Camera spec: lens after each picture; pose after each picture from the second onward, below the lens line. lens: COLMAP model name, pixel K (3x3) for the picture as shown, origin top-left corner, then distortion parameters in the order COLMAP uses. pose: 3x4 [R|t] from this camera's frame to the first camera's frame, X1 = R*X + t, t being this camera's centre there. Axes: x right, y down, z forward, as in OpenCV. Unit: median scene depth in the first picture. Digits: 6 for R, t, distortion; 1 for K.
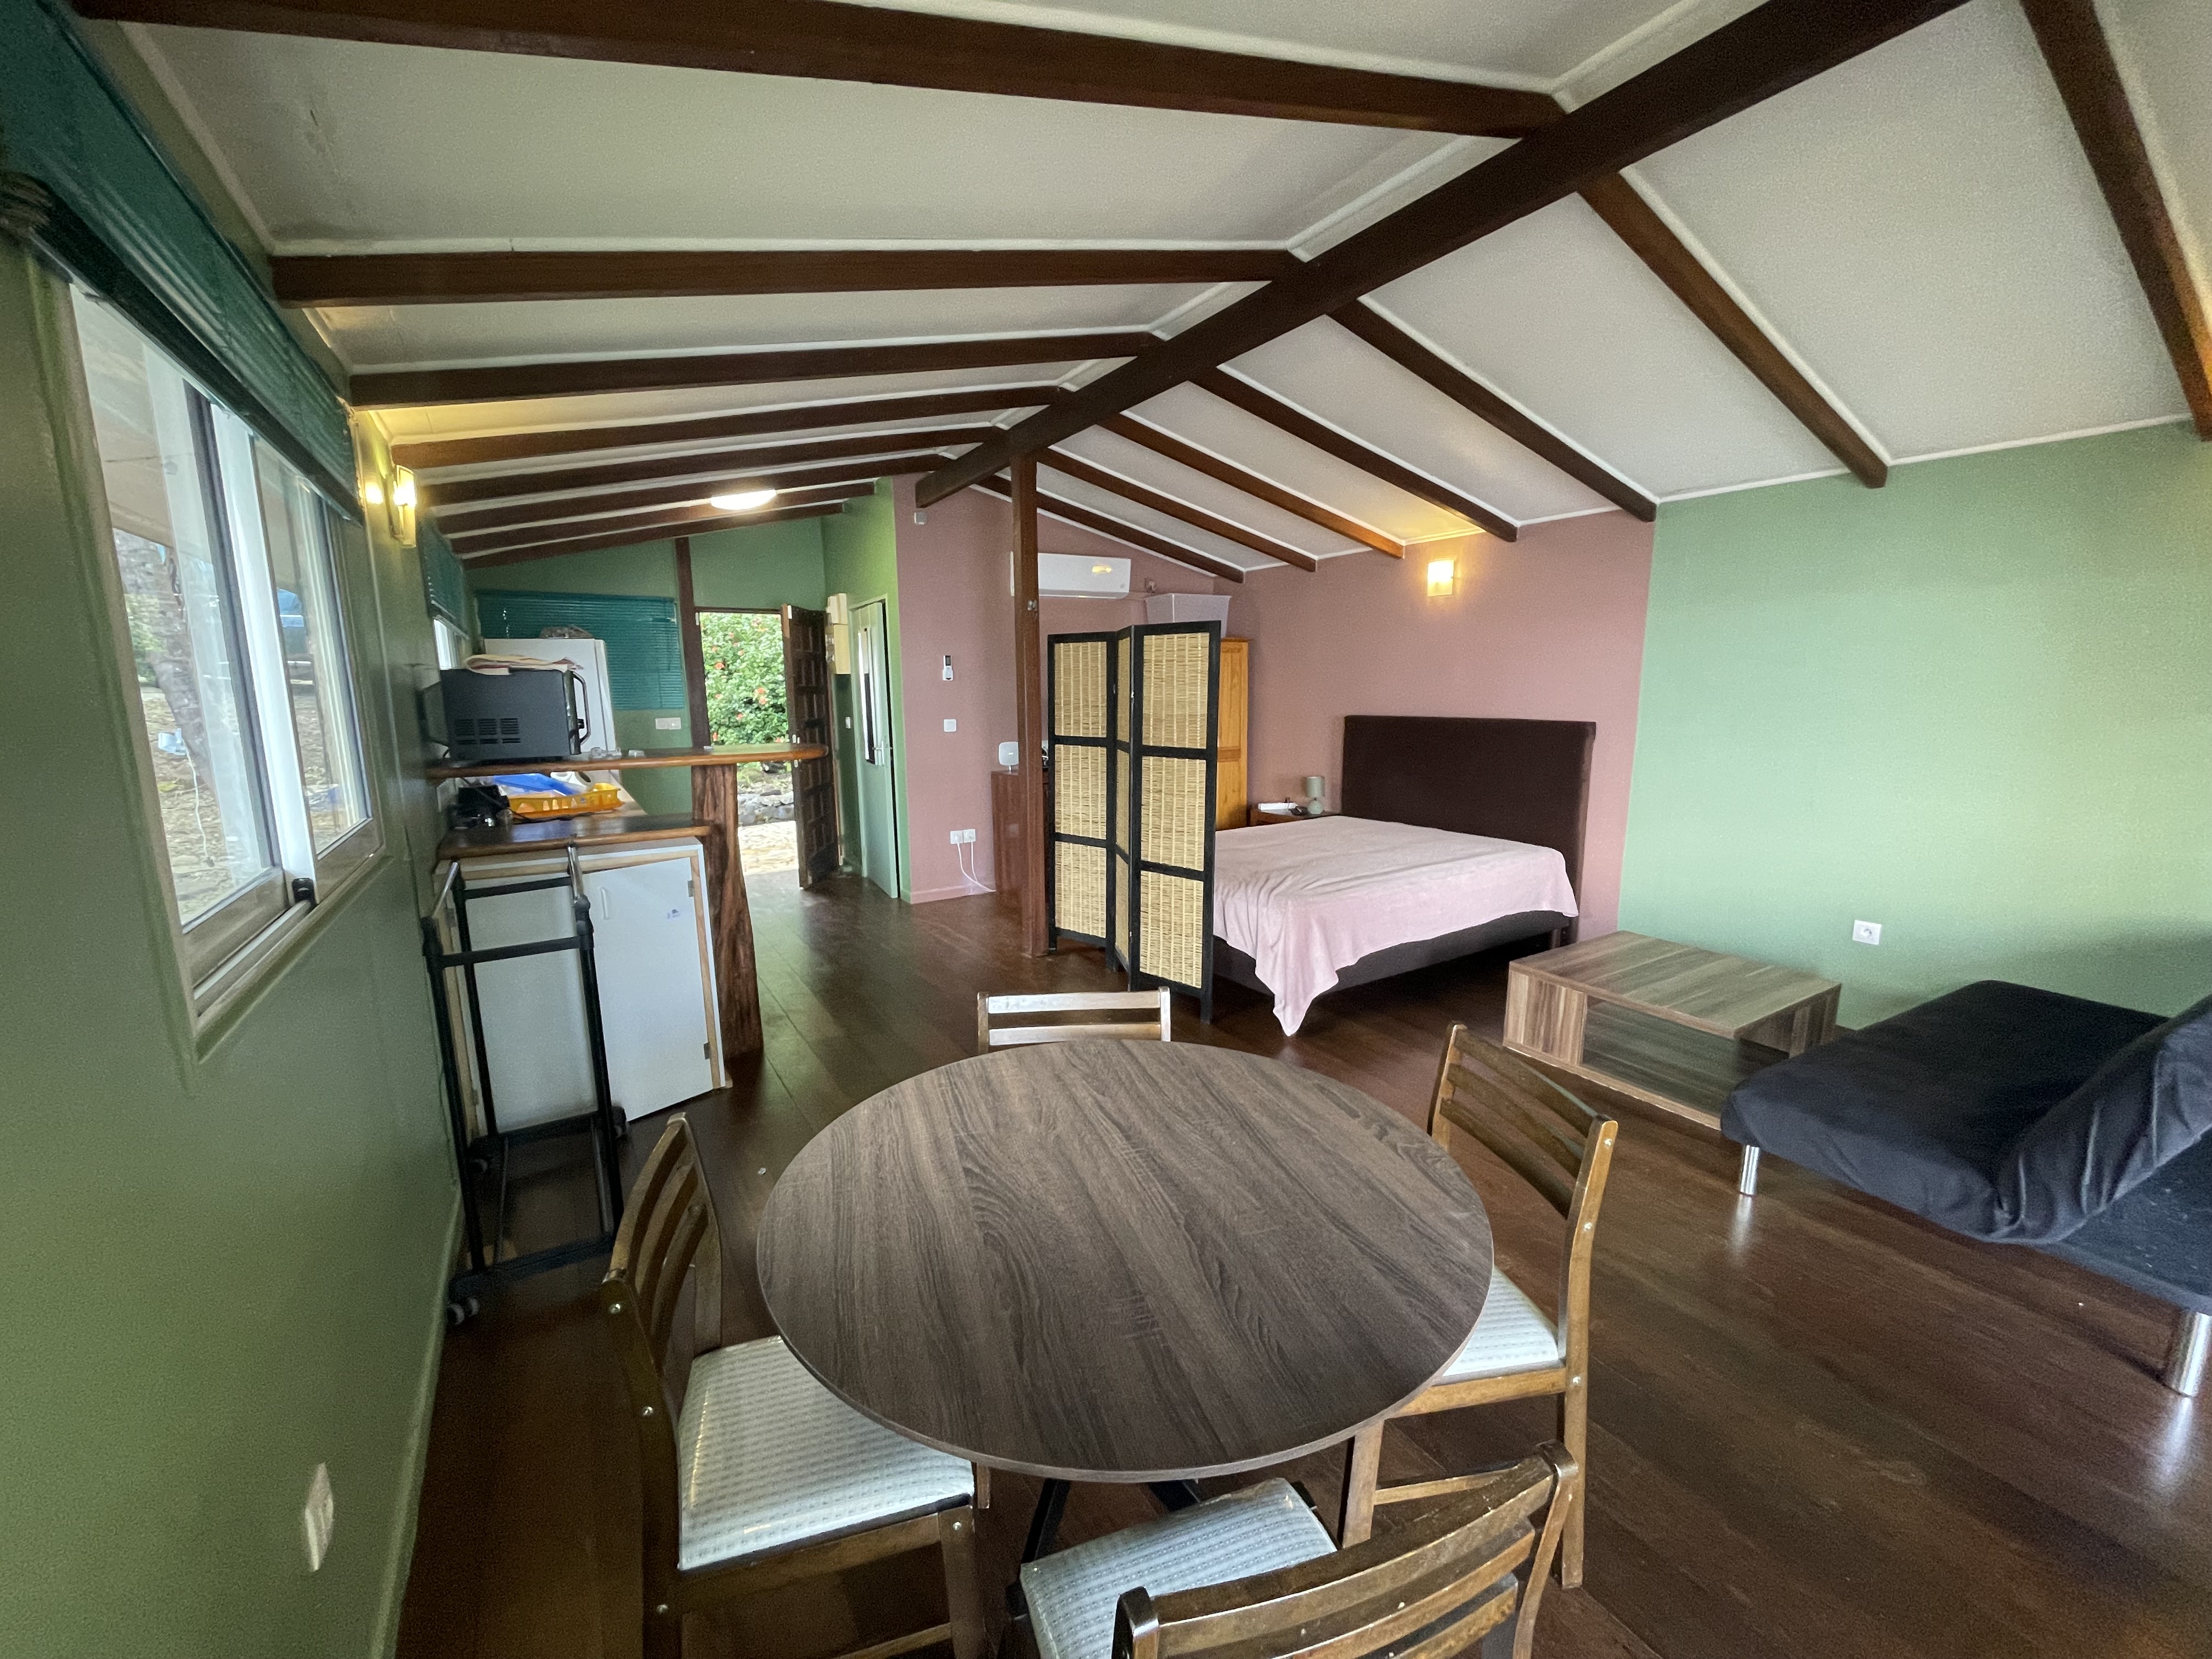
lens RADIAL K [[887.7, 0, 1106.0], [0, 887.7, 829.5], [0, 0, 1]] dist [-0.000403, 0.000003]
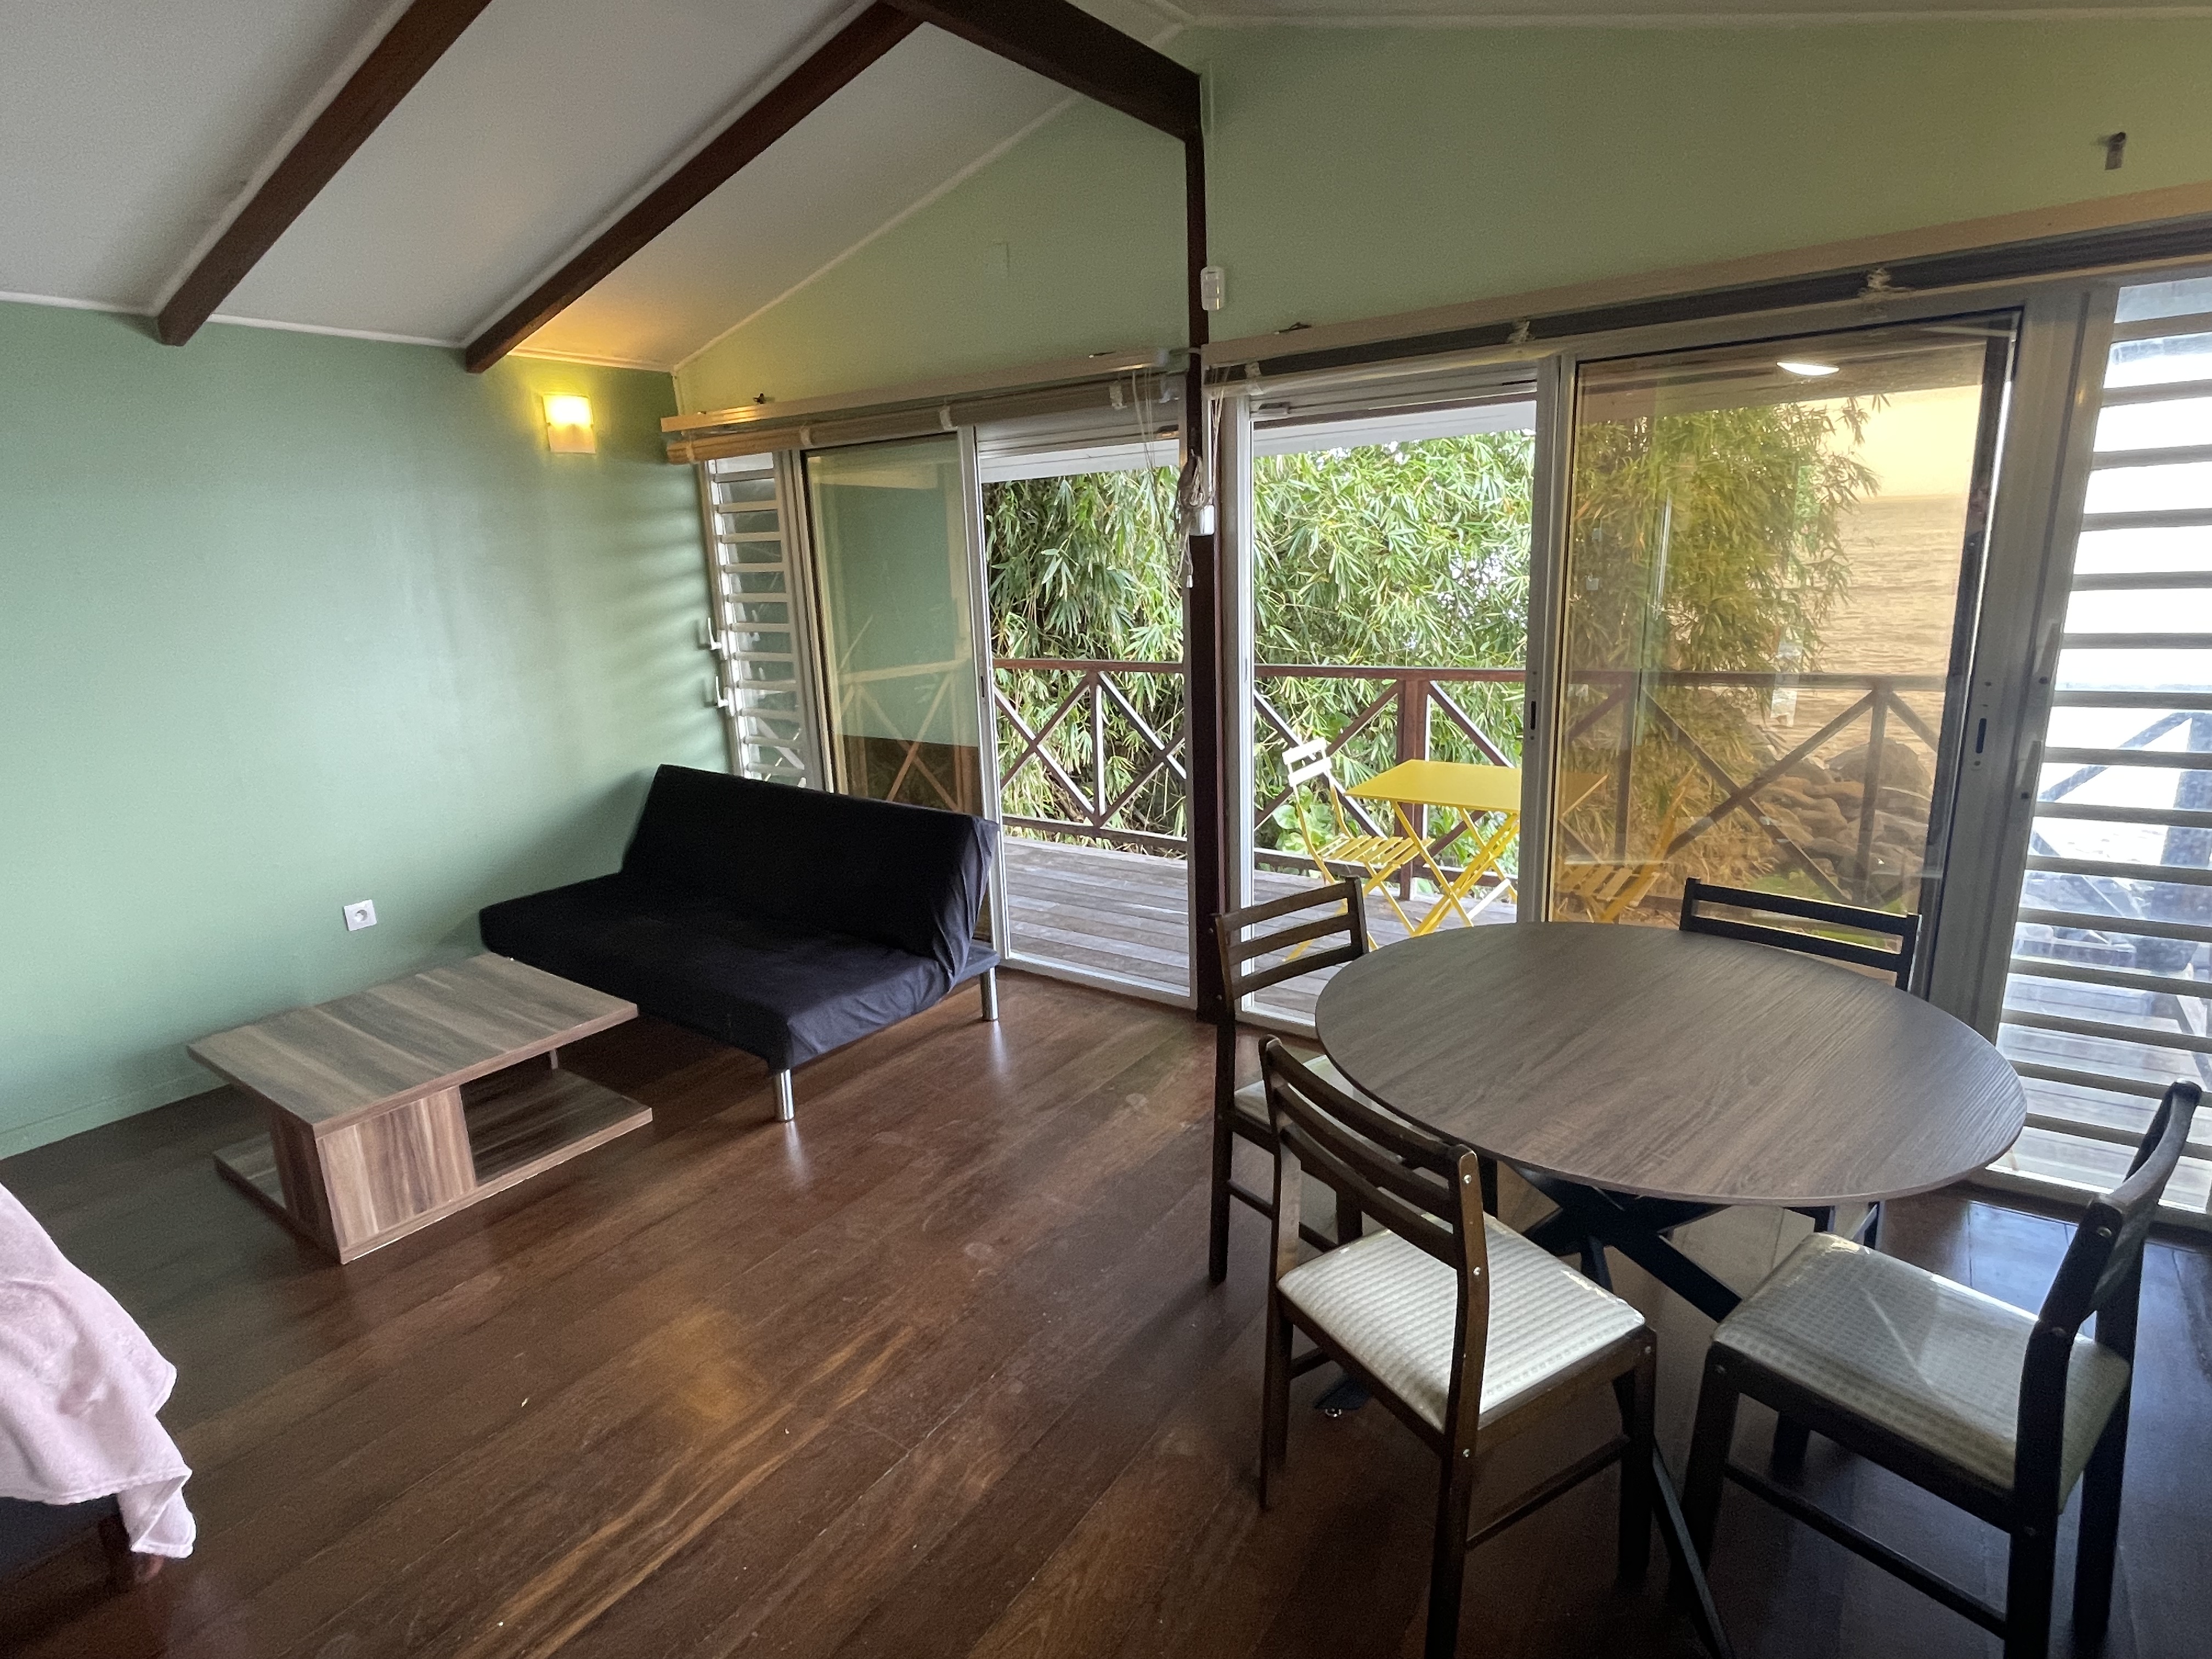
lens RADIAL K [[1144.5, 0, 1106.0], [0, 1144.5, 829.5], [0, 0, 1]] dist [0.001401, 0.000158]
pose [[-0.384304, -0.207081, 0.899682, -0.378148], [0.197270, 0.933592, 0.299151, -0.154032], [-0.901884, 0.292445, -0.317932, 0.778164]]
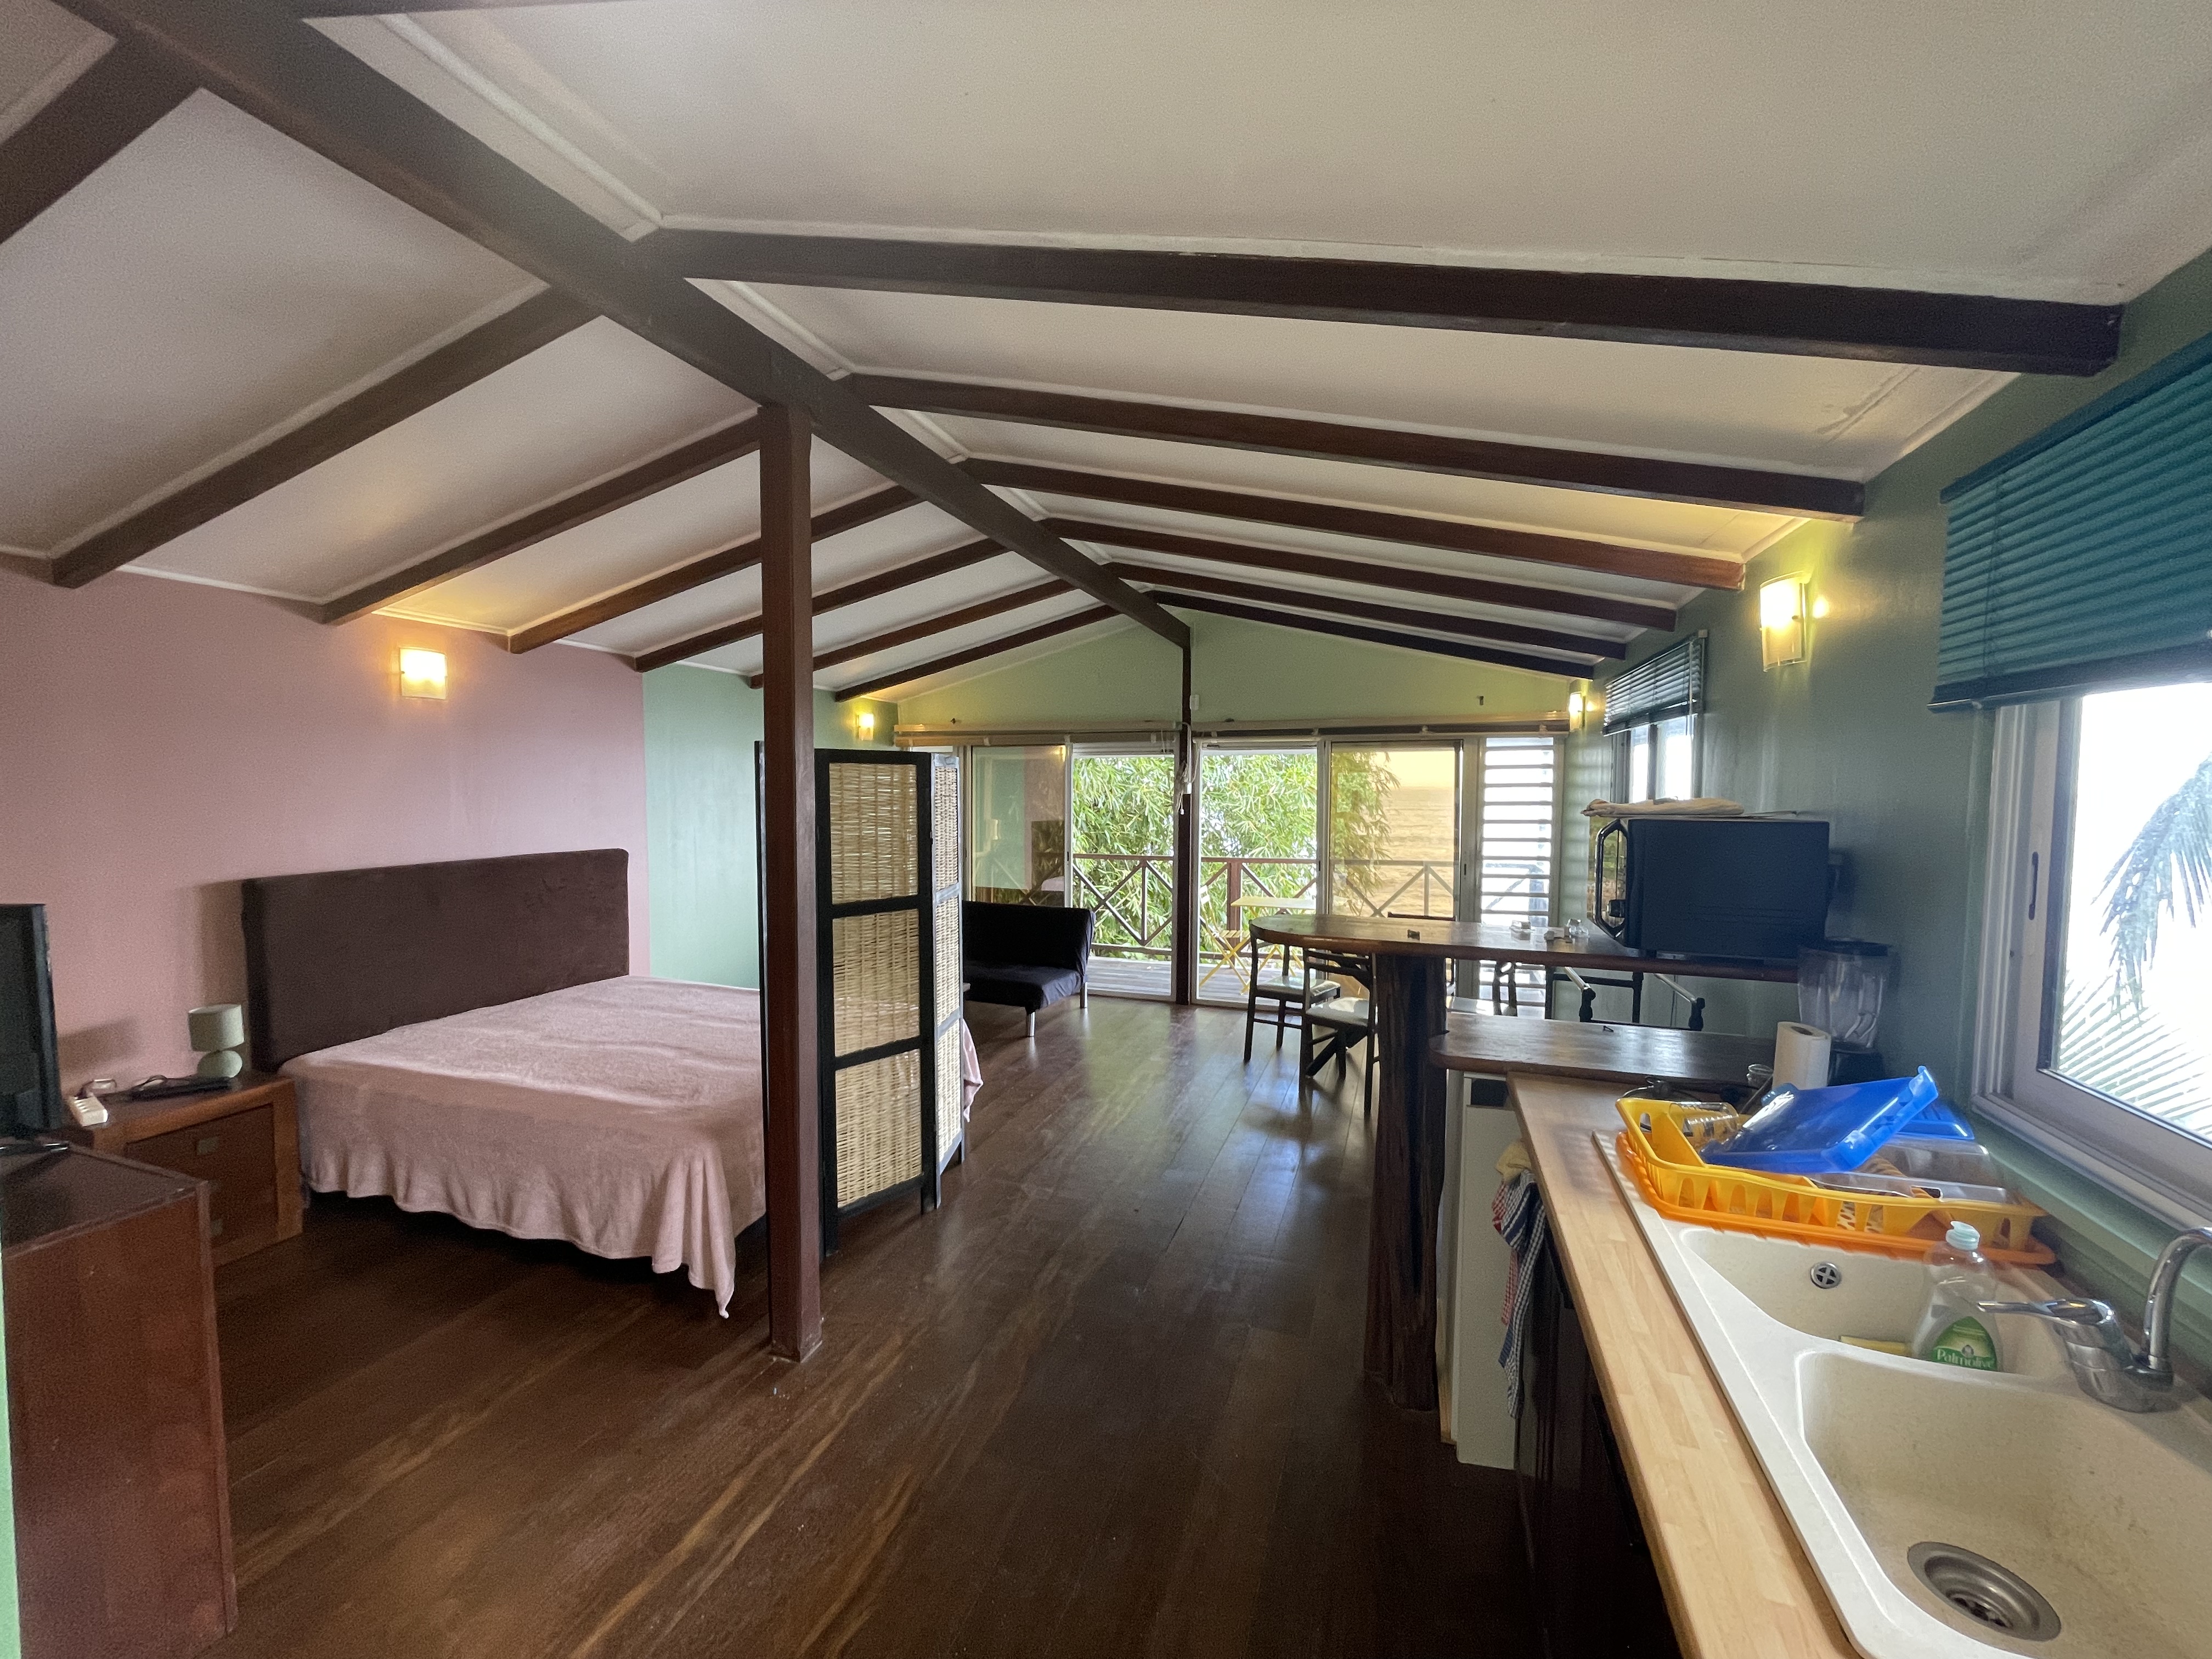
lens RADIAL K [[887.7, 0, 1106.0], [0, 887.7, 829.5], [0, 0, 1]] dist [-0.000403, 0.000003]
pose [[-0.619601, -0.034603, 0.784153, -0.888025], [0.126981, 0.981449, 0.143643, -0.310162], [-0.774577, 0.188574, -0.603714, 1.673136]]
